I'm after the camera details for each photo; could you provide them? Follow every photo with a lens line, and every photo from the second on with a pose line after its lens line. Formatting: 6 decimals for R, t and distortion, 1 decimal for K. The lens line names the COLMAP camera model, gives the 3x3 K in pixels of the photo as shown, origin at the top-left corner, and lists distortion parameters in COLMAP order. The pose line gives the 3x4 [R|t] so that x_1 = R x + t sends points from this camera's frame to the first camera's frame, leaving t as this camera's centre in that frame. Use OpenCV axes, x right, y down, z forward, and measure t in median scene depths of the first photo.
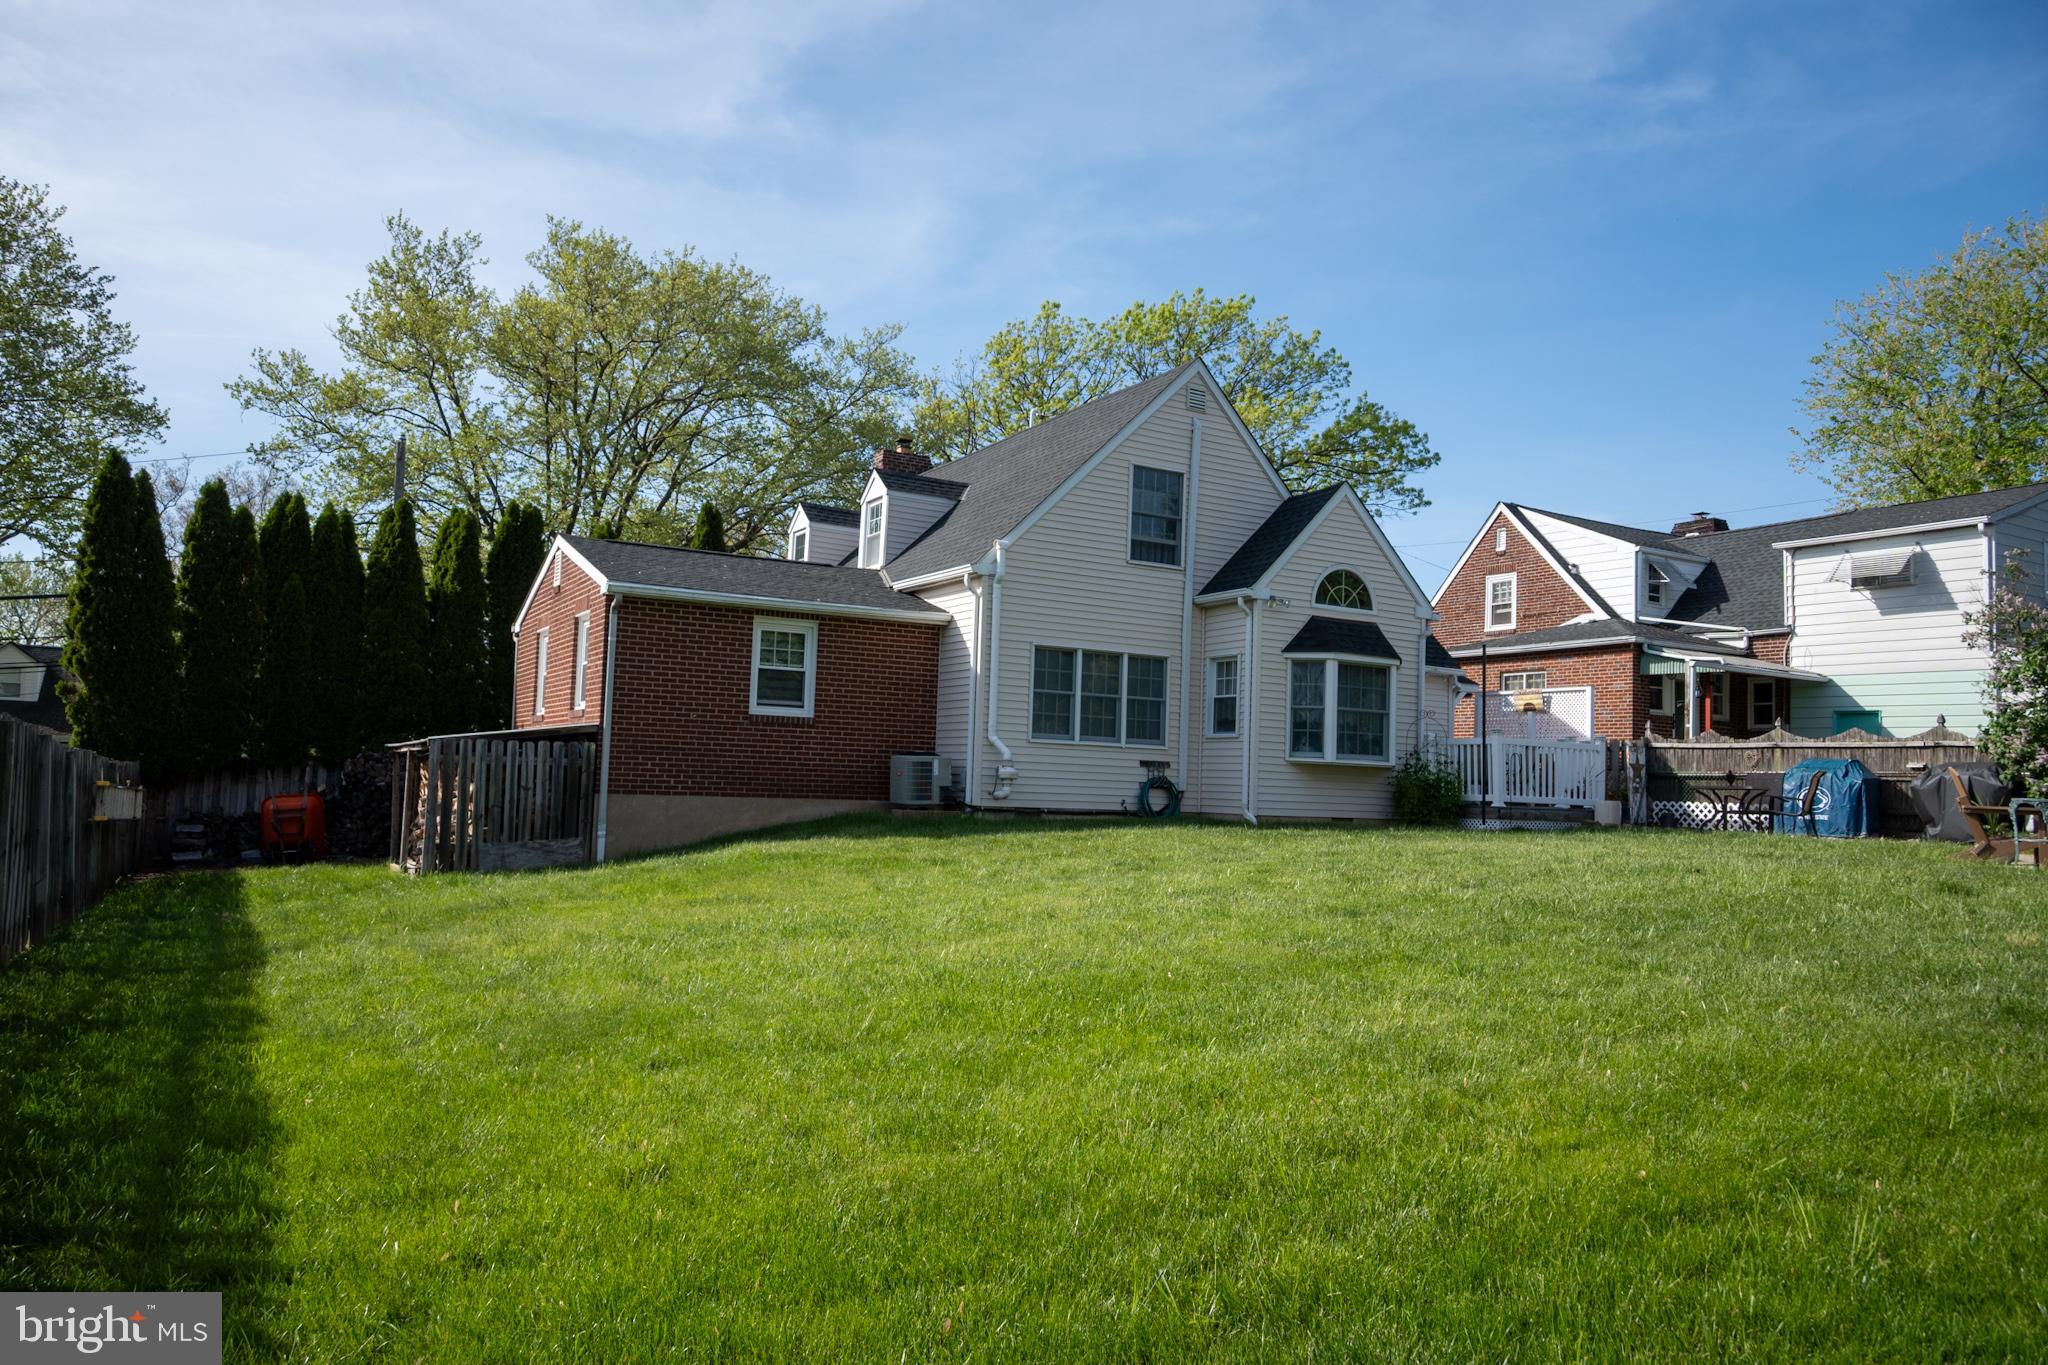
lens RADIAL K [[1386.1, 0, 1028.9], [0, 1386.1, 646.5], [0, 0, 1]] dist [0.040454, -0.064959]
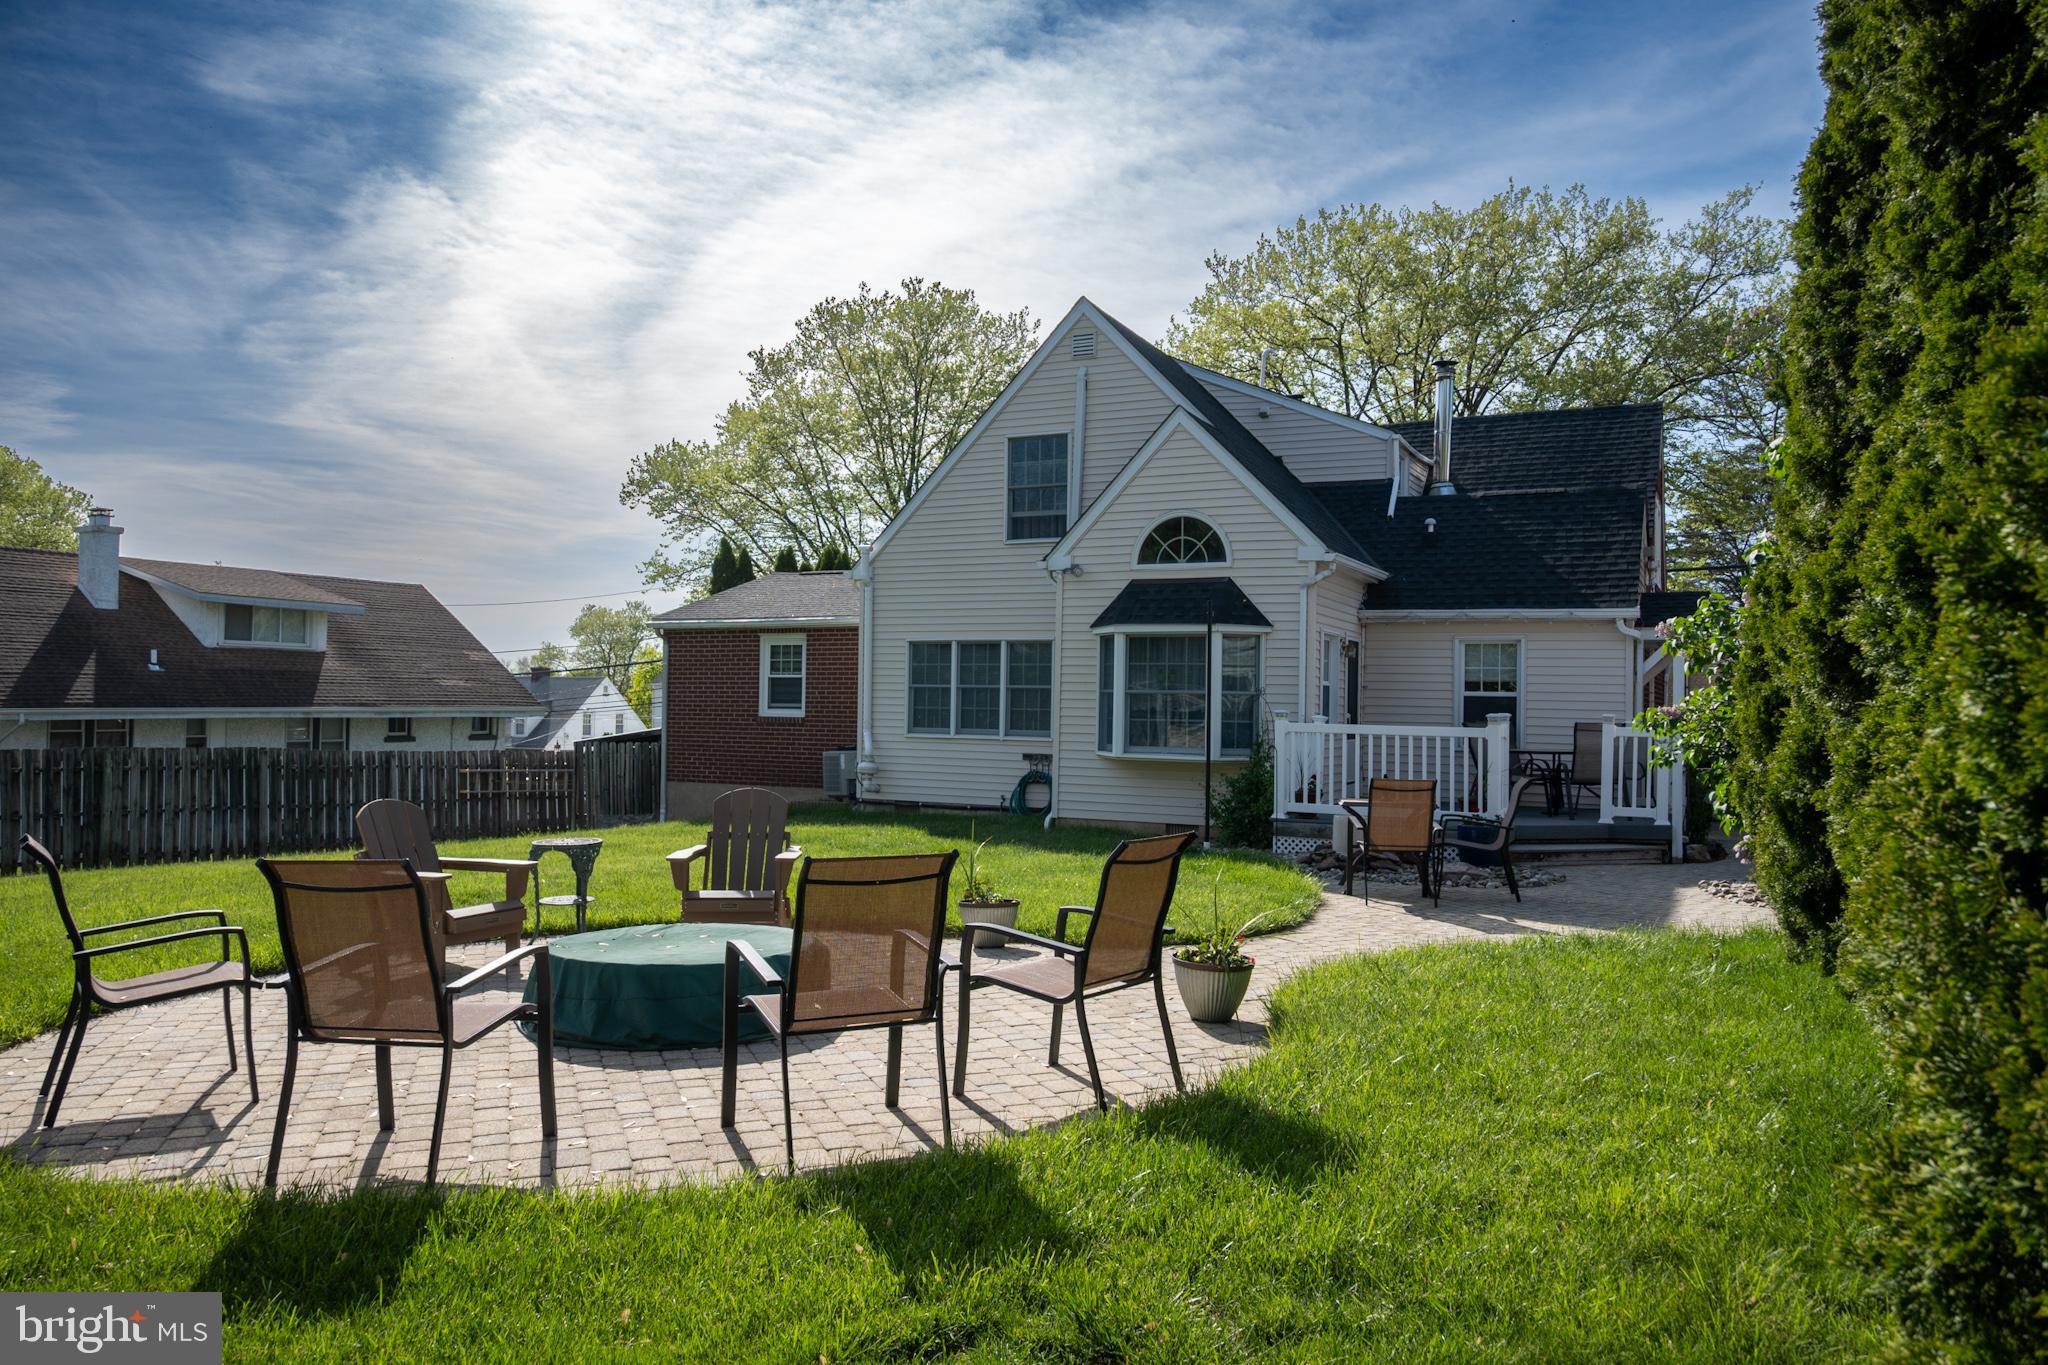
lens RADIAL K [[1421.7, 0, 1024.0], [0, 1421.7, 682.5], [0, 0, 1]] dist [0.000482, -0.002167]
pose [[0.540095, -0.041191, -0.840596, 0.902933], [0.081547, 0.996663, 0.003556, 0.031448], [0.837644, -0.070468, 0.541651, 0.492159]]
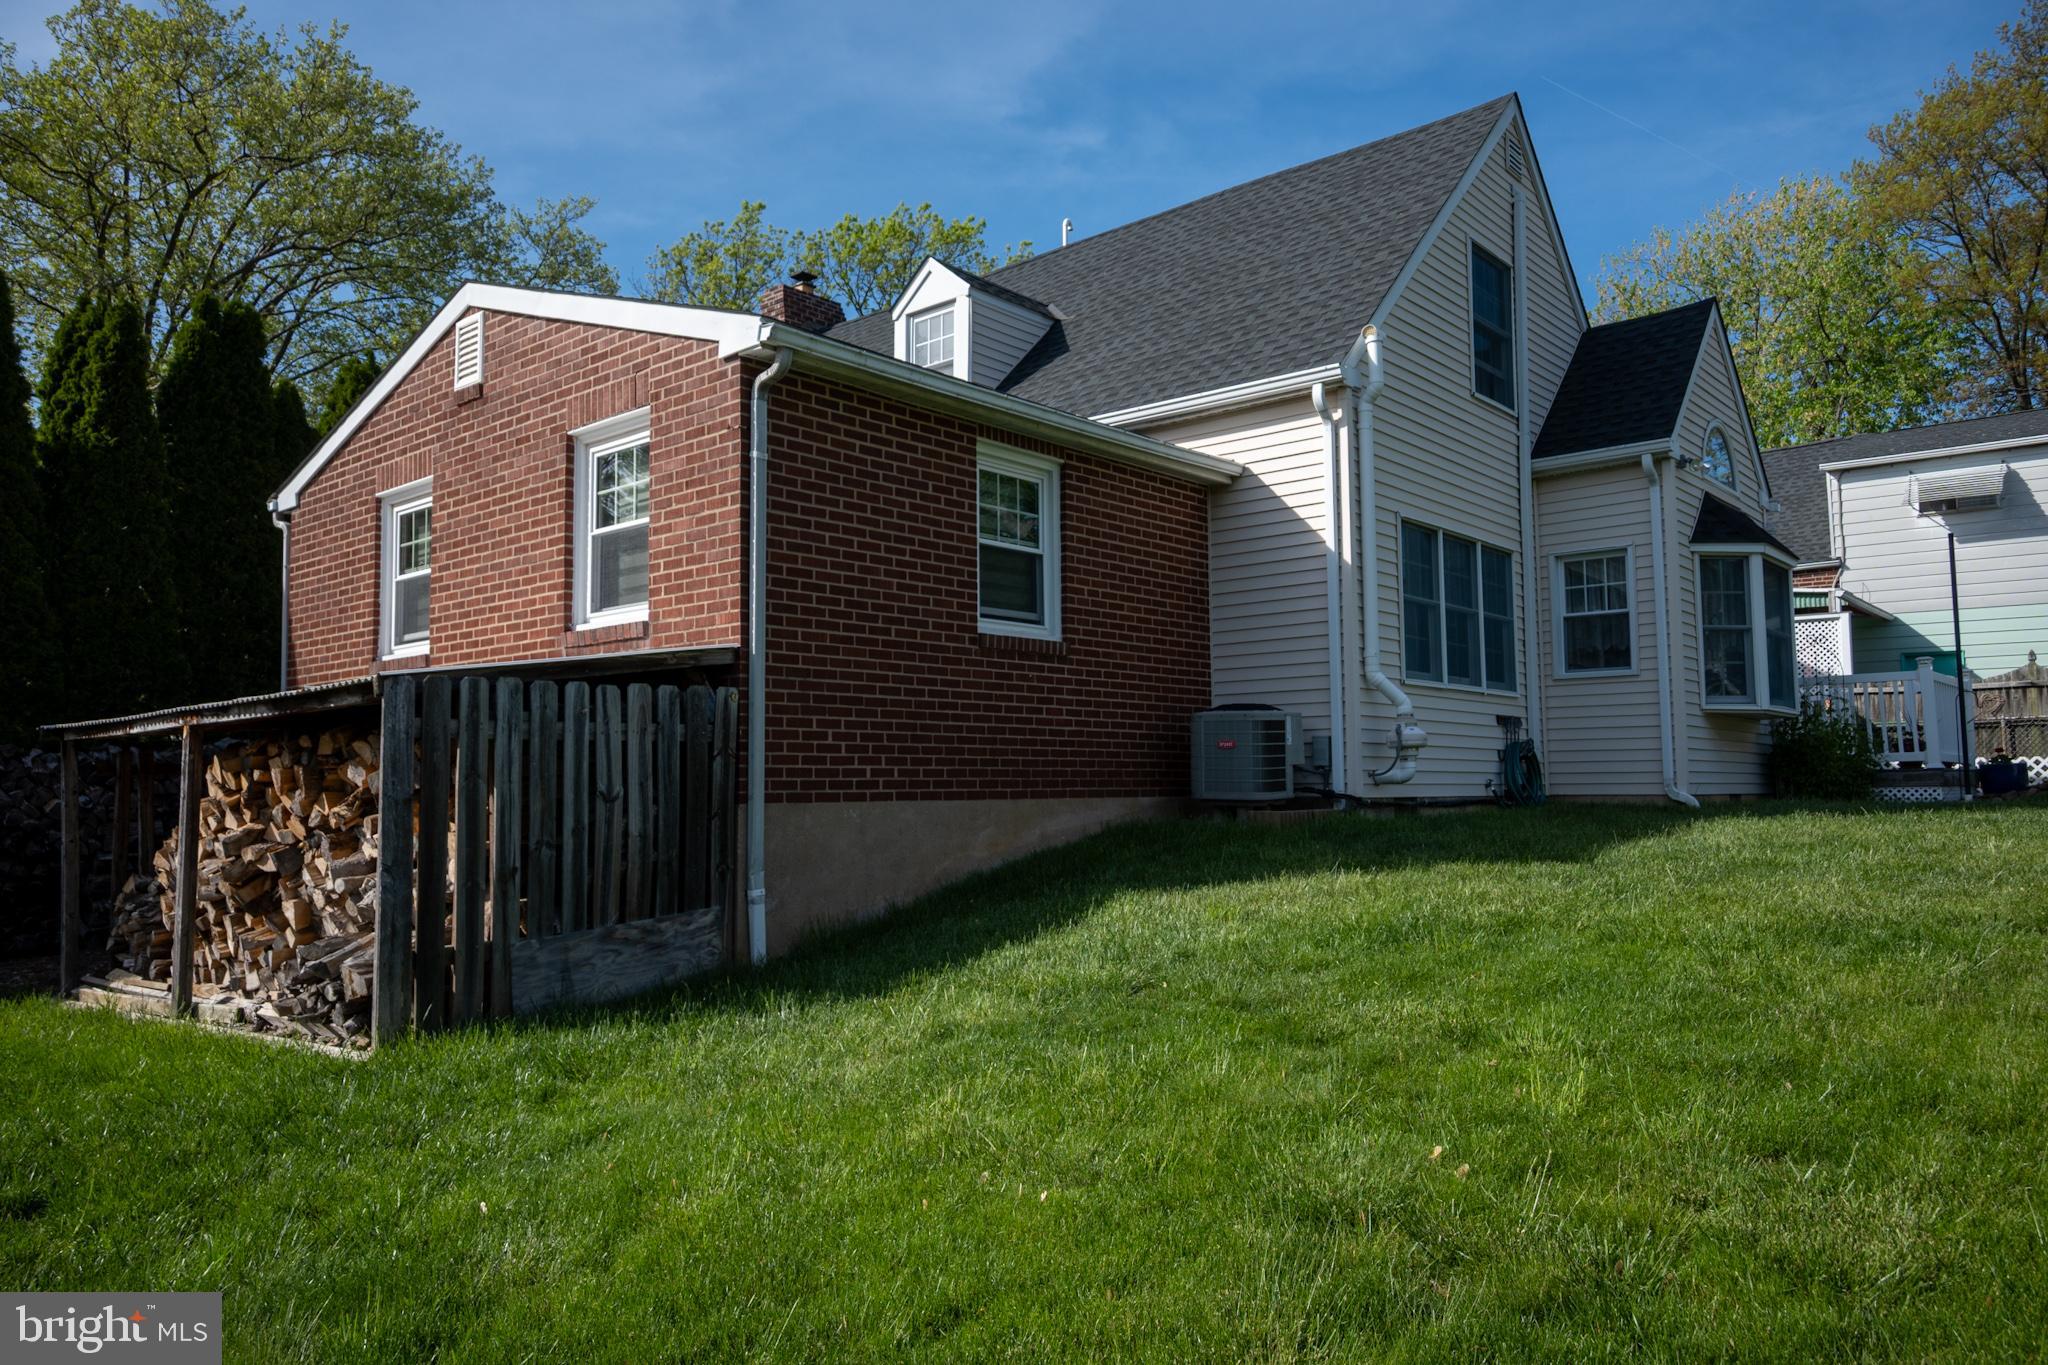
lens RADIAL K [[1386.1, 0, 1028.9], [0, 1386.1, 646.5], [0, 0, 1]] dist [0.040454, -0.064959]
pose [[0.944993, -0.007716, 0.327000, -0.324187], [0.006443, 0.999967, 0.004975, 0.048017], [-0.327027, -0.002594, 0.945011, 0.489496]]
